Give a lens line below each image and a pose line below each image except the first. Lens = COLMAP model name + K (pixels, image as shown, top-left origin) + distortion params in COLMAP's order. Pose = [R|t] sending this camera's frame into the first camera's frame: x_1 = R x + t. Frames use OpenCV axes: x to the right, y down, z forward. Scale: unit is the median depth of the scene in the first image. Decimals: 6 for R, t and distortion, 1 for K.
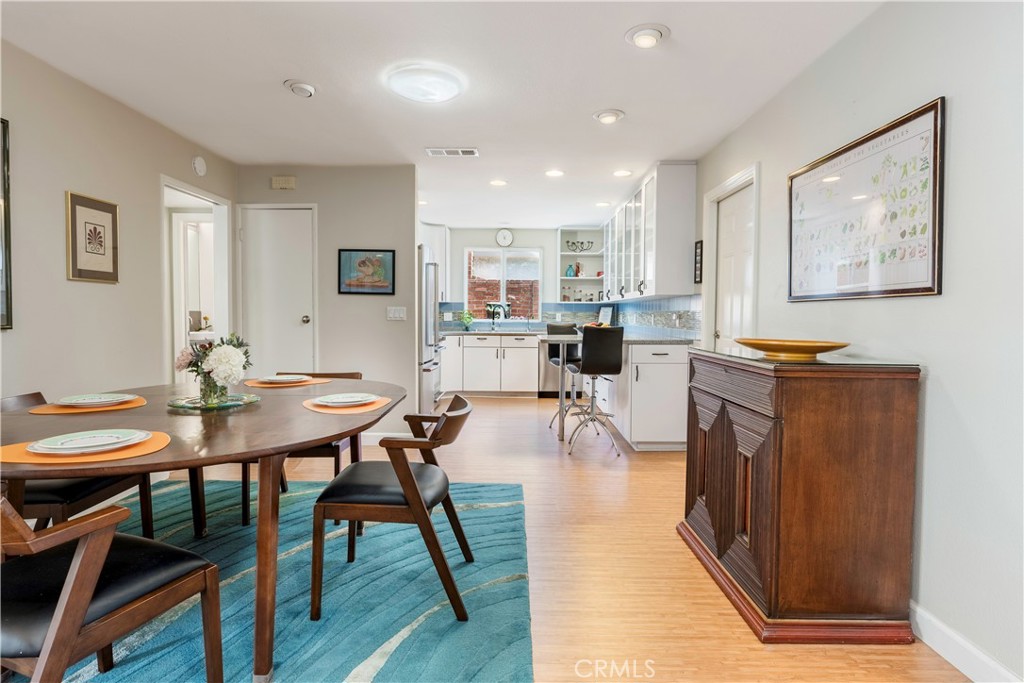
lens RADIAL K [[554.8, 0, 501.3], [0, 554.8, 328.1], [0, 0, 1]] dist [0.000120, 0.001053]
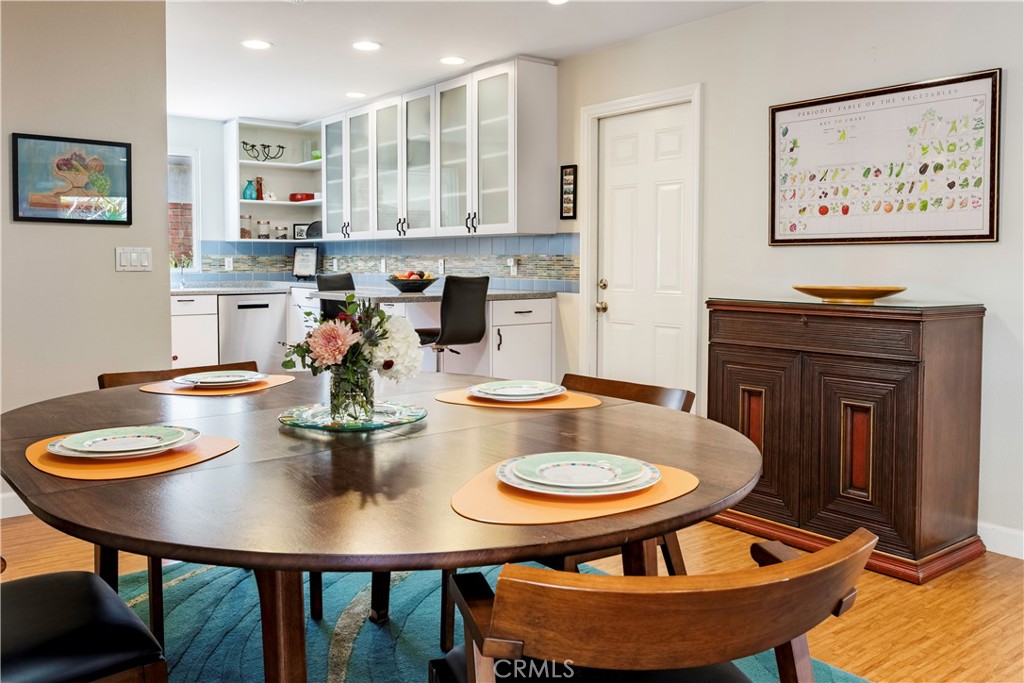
lens RADIAL K [[857.2, 0, 516.3], [0, 857.2, 287.2], [0, 0, 1]] dist [-0.002156, 0.007574]
pose [[0.788574, -0.021853, 0.614551, -0.399886], [0.016675, 0.999761, 0.014155, -0.003378], [-0.614714, -0.000915, 0.788750, 0.083557]]
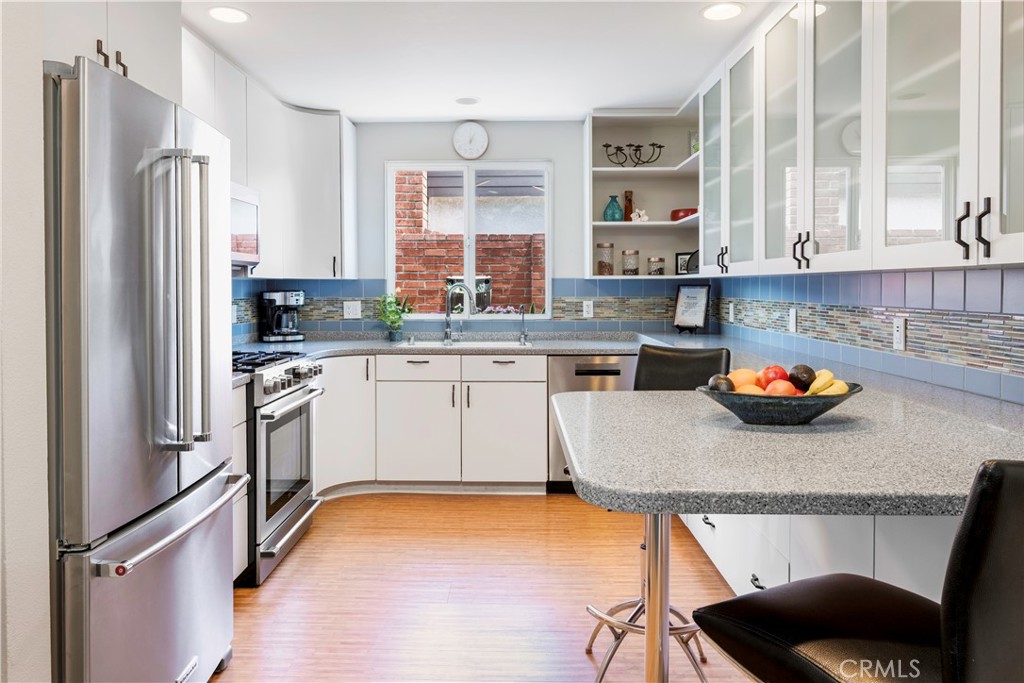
lens RADIAL K [[714.1, 0, 469.0], [0, 714.1, 296.4], [0, 0, 1]] dist [0.002418, 0.001431]
pose [[0.999734, -0.007964, -0.021633, 0.028413], [0.007707, 0.999899, -0.011903, -0.041081], [0.021726, 0.011733, 0.999695, 0.684523]]
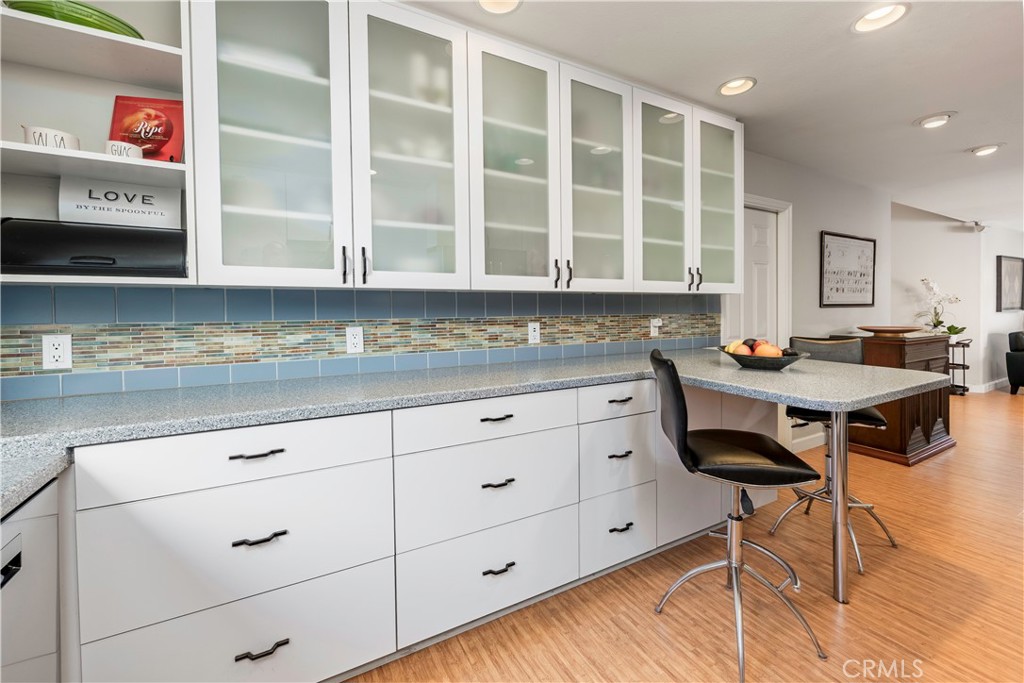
lens RADIAL K [[444.0, 0, 478.2], [0, 444.0, 305.2], [0, 0, 1]] dist [0.003718, 0.000949]
pose [[-0.514481, -0.021717, 0.857227, -0.055976], [0.013189, 0.999361, 0.033233, -0.064833], [-0.857400, 0.028404, -0.513866, 1.496954]]
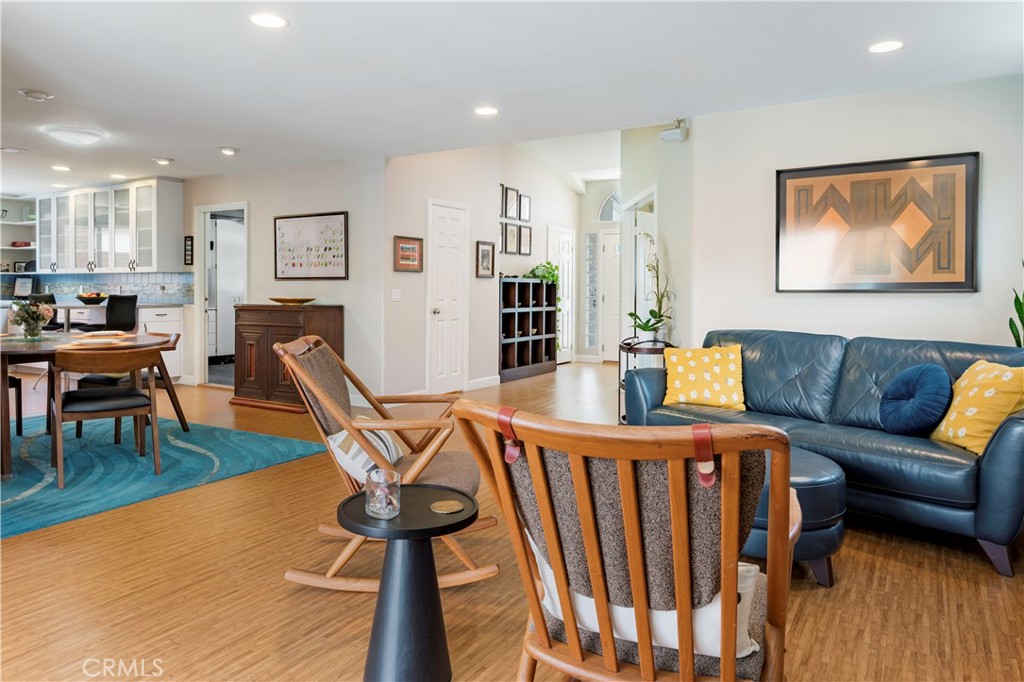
lens RADIAL K [[648.7, 0, 502.5], [0, 648.7, 293.3], [0, 0, 1]] dist [-0.003198, -0.001821]
pose [[0.499850, -0.007572, 0.866079, -0.637174], [0.018418, 0.999829, -0.001888, 0.011221], [-0.865916, 0.016895, 0.499904, -0.508137]]
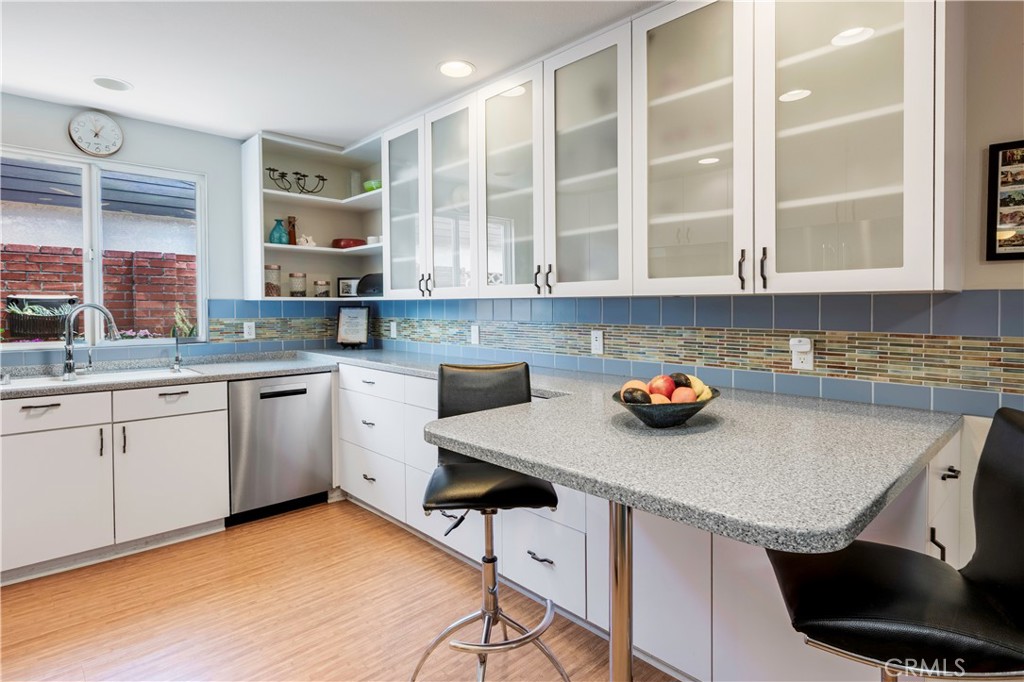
lens RADIAL K [[554.8, 0, 545.9], [0, 554.8, 314.5], [0, 0, 1]] dist [0.000120, 0.001053]
pose [[0.690897, -0.016643, 0.722762, -0.104537], [0.023141, 0.999732, 0.000900, -0.047349], [-0.722583, 0.016103, 0.691096, 0.859441]]
